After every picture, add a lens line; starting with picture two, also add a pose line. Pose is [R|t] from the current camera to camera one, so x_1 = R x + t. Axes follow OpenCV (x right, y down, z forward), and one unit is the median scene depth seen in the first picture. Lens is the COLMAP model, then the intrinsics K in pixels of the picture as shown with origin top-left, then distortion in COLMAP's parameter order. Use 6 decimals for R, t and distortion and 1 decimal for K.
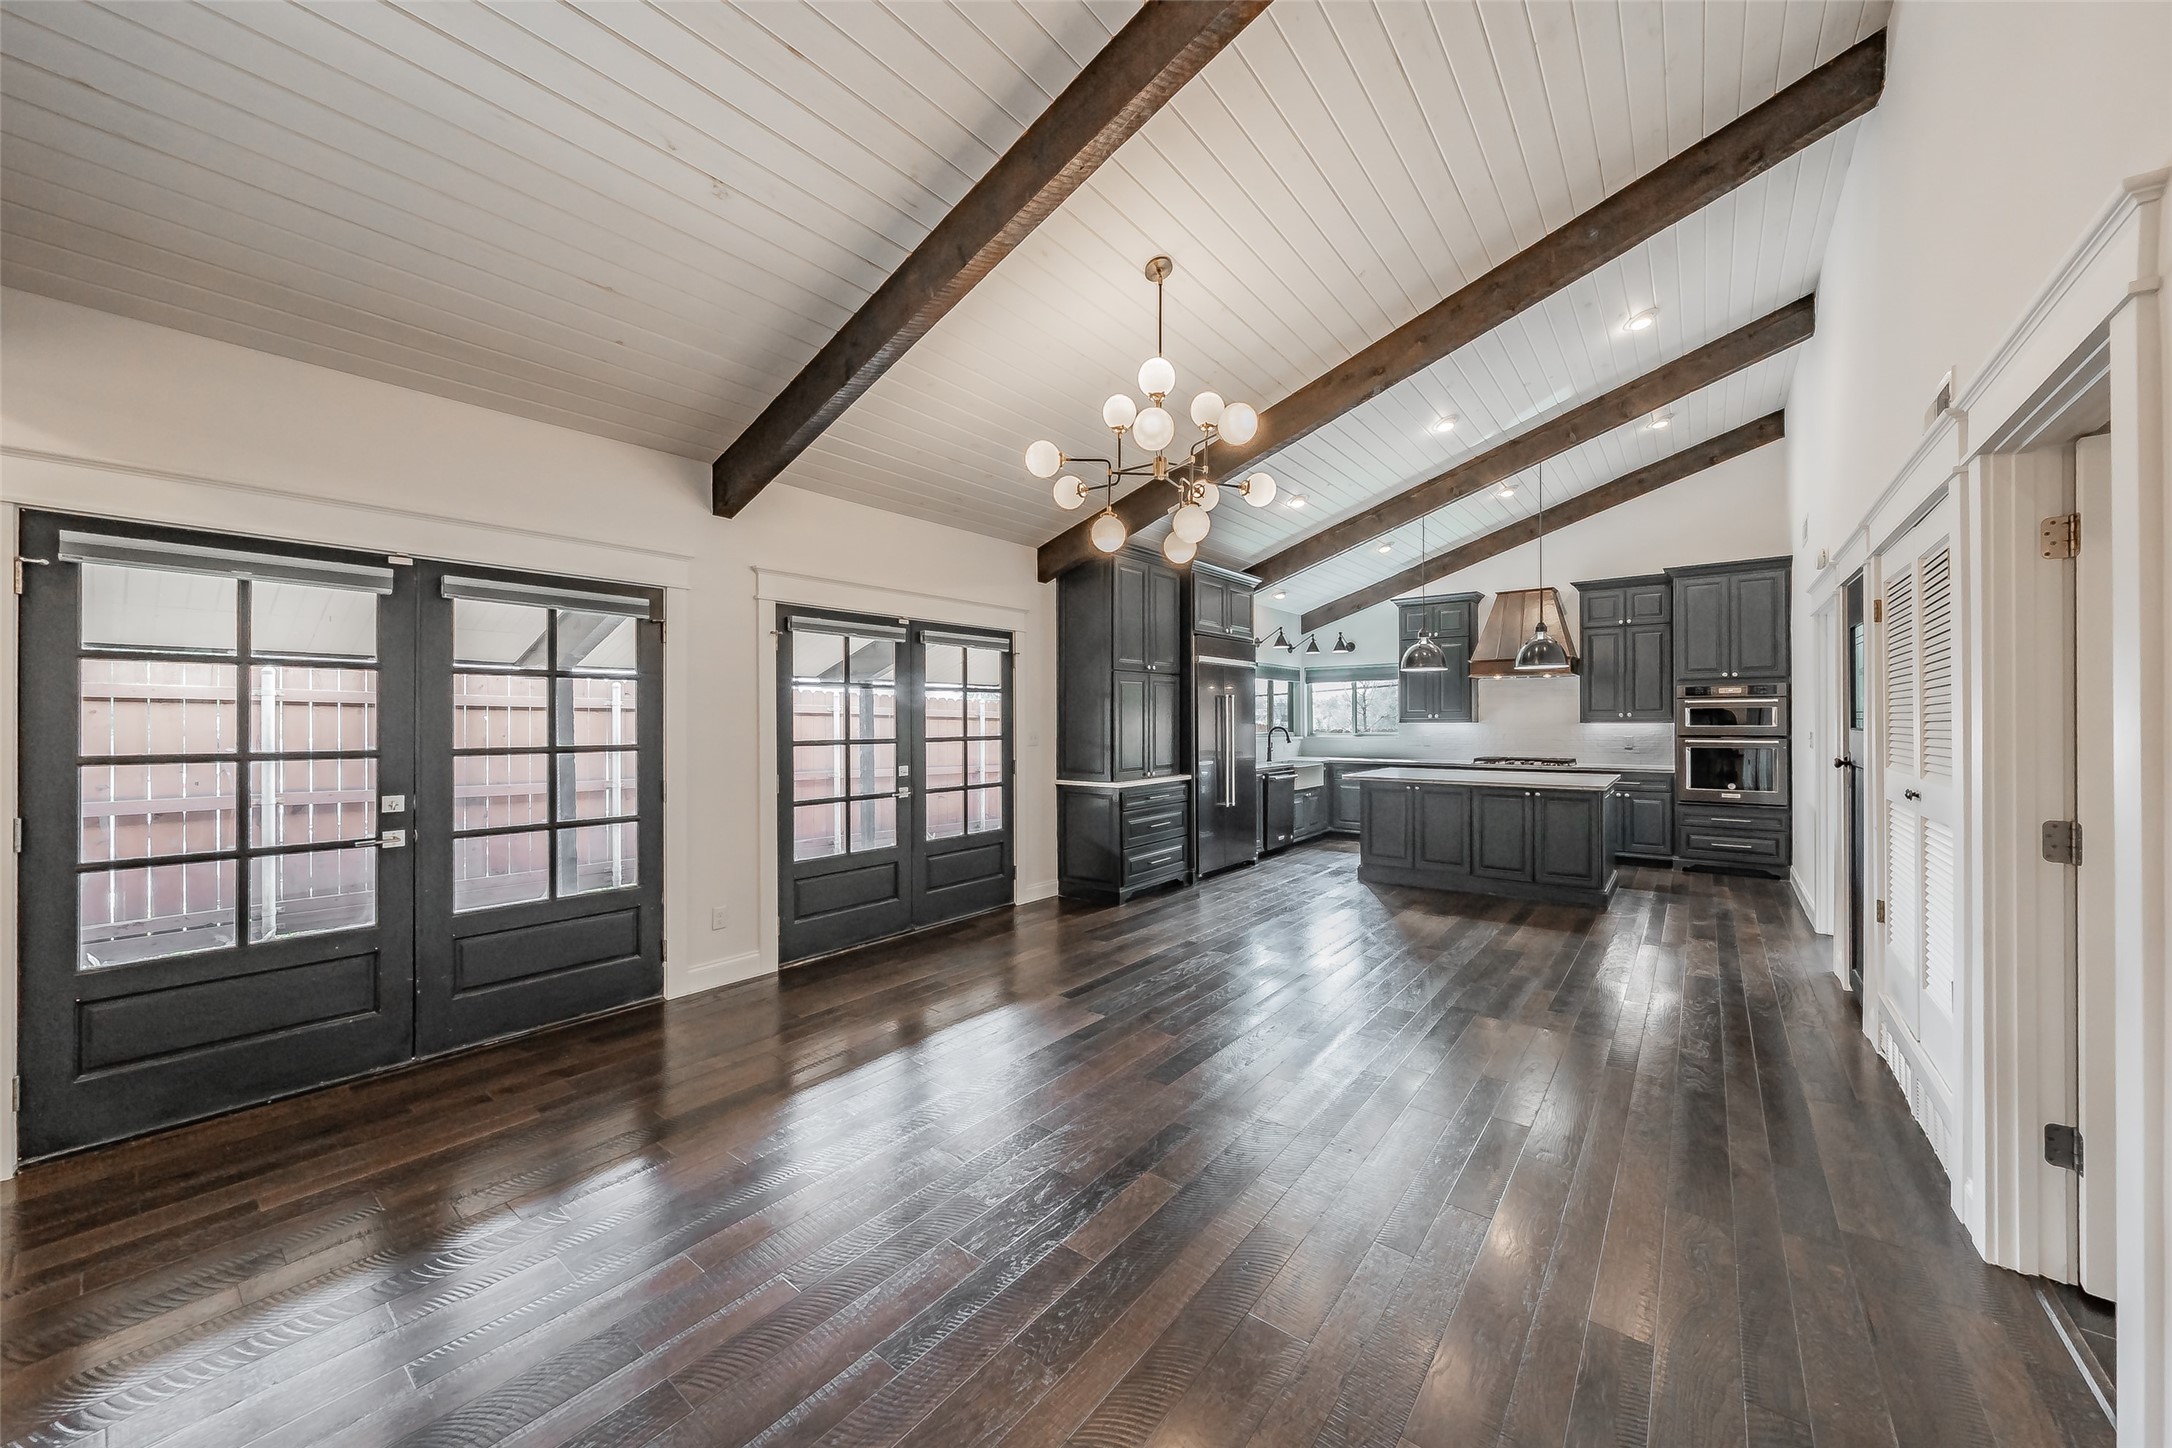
lens RADIAL K [[769.8, 0, 1126.8], [0, 769.8, 724.4], [0, 0, 1]] dist [0.001004, 0.000595]
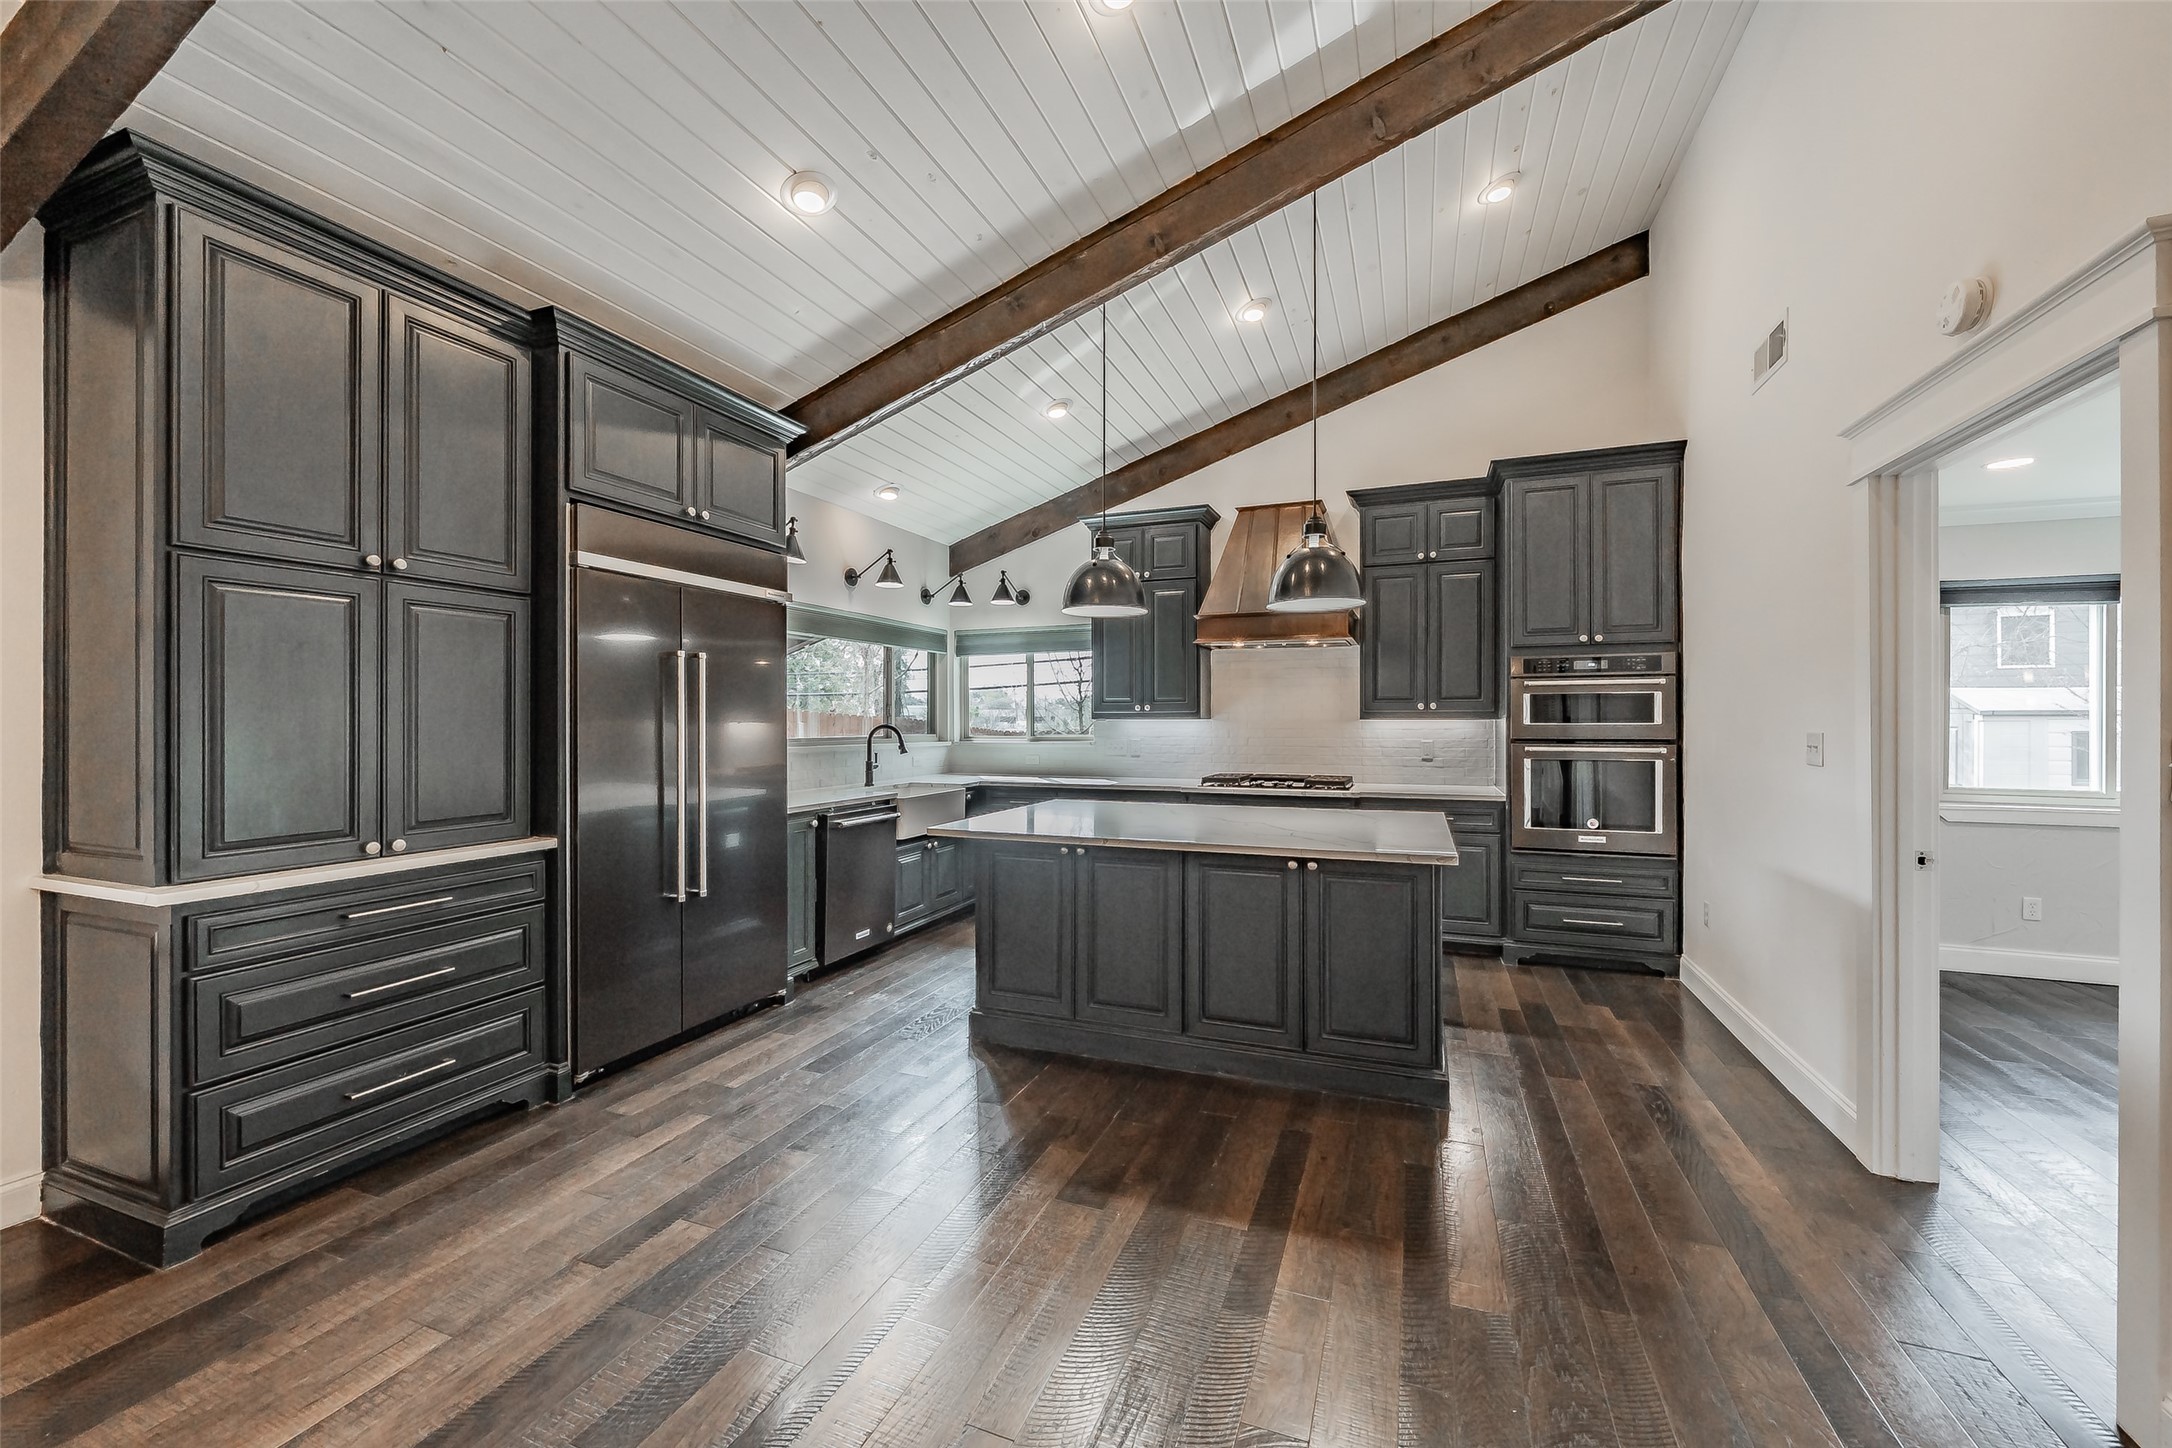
lens RADIAL K [[838.6, 0, 1087.5], [0, 838.6, 725.3], [0, 0, 1]] dist [0.012812, 0.000079]
pose [[0.965355, 0.002088, 0.260931, 0.220214], [-0.001830, 0.999998, -0.001229, 0.004750], [-0.260933, 0.000709, 0.965357, 0.445659]]
